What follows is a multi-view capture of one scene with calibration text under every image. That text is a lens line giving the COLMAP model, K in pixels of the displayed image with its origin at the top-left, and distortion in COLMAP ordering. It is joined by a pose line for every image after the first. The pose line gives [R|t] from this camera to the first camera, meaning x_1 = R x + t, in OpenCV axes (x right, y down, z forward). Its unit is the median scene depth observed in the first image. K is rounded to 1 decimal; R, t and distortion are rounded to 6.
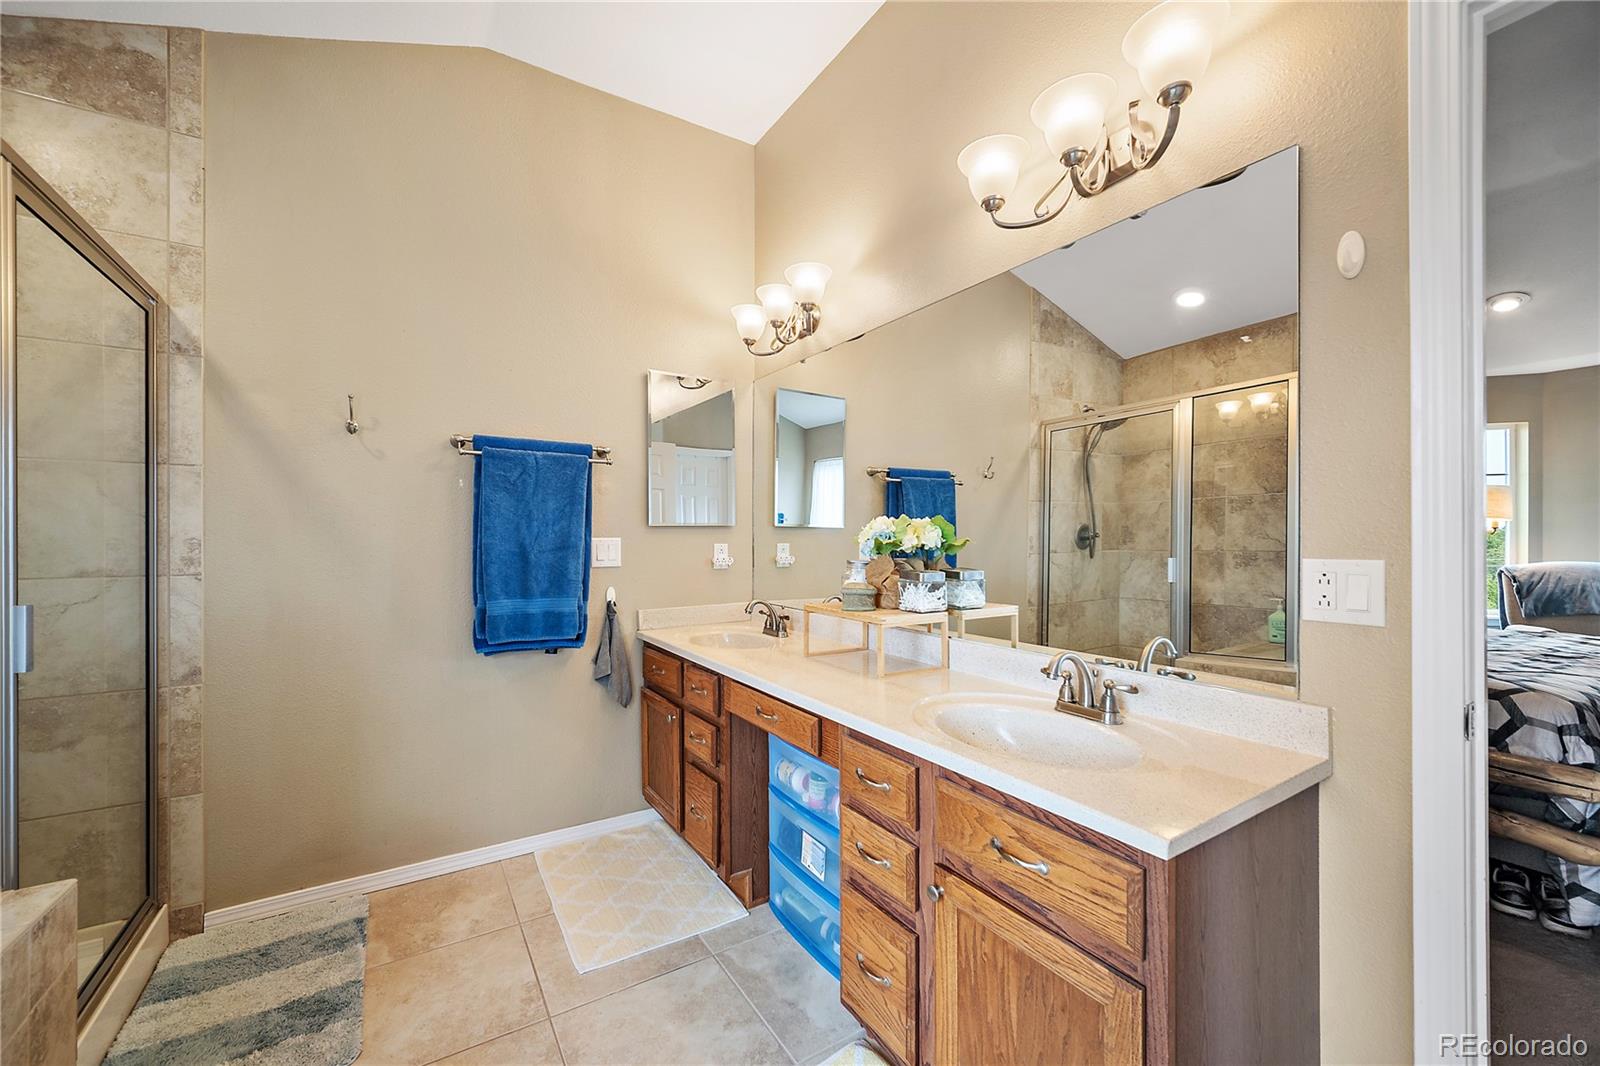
lens RADIAL K [[627.8, 0, 786.5], [0, 627.8, 540.0], [0, 0, 1]] dist [-0.002272, 0.000498]
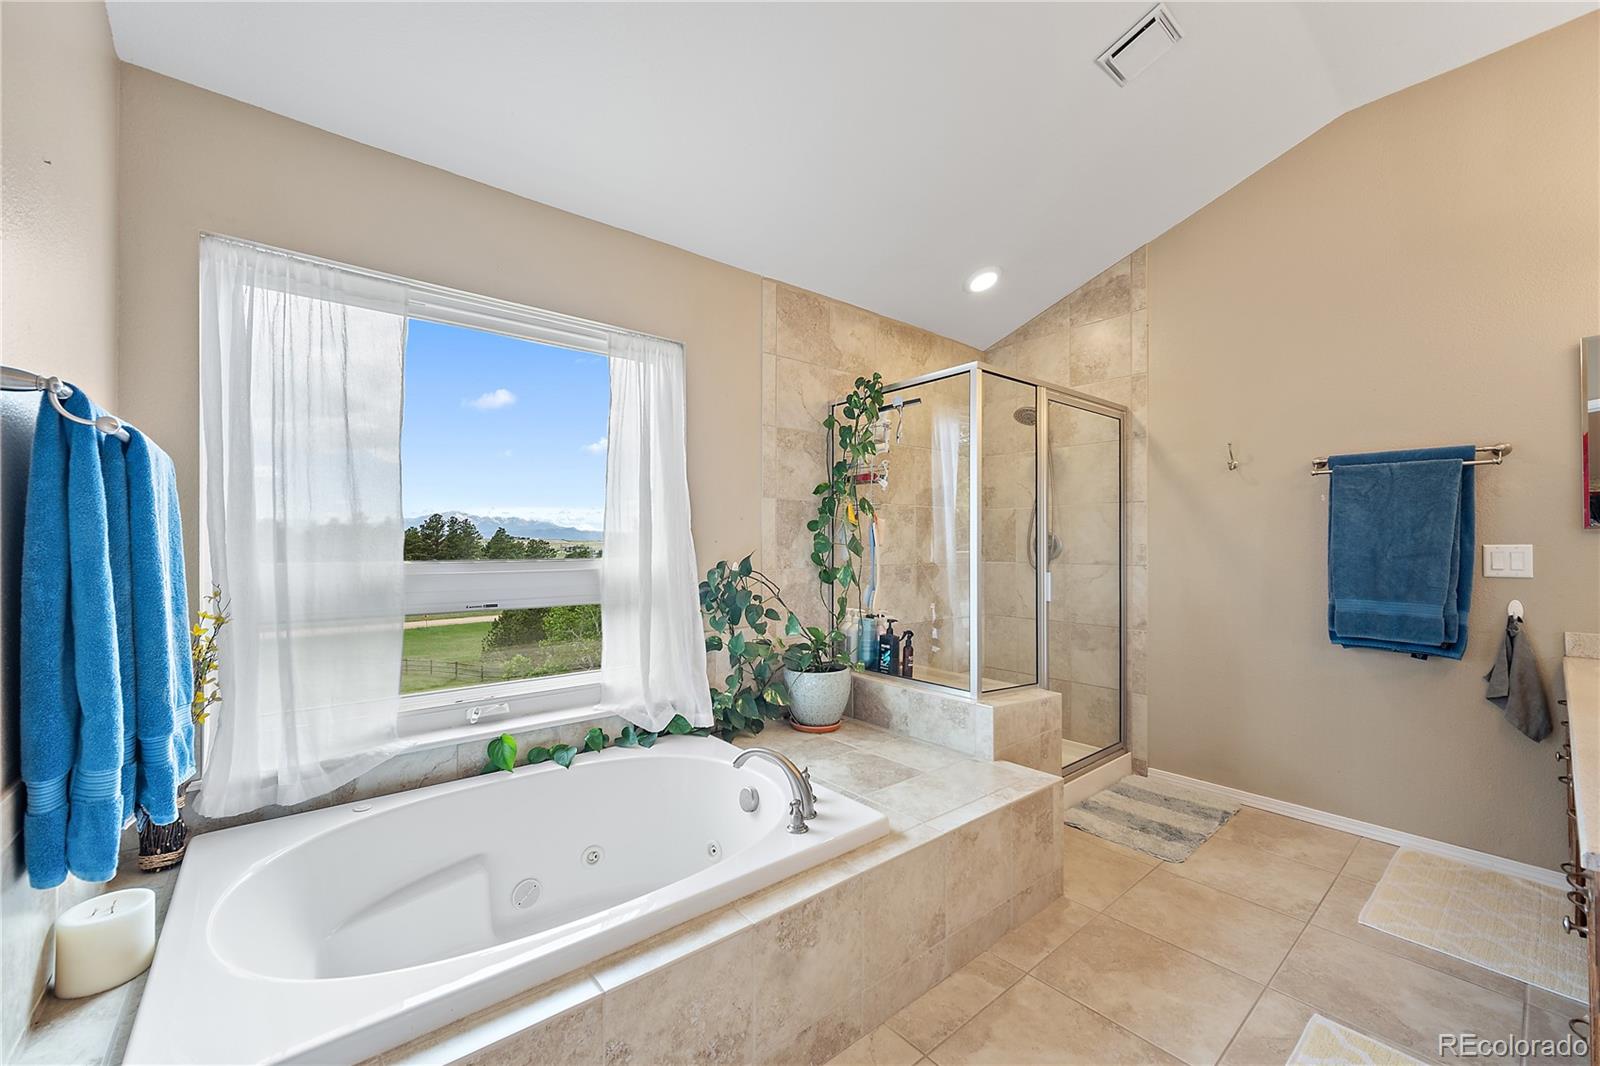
lens RADIAL K [[627.8, 0, 792.1], [0, 627.8, 542.7], [0, 0, 1]] dist [-0.002272, 0.000498]
pose [[0.134920, 0.000735, -0.990856, 0.597606], [-0.000757, 1.000000, 0.000639, -0.007390], [0.990856, 0.000664, 0.134920, -0.170808]]
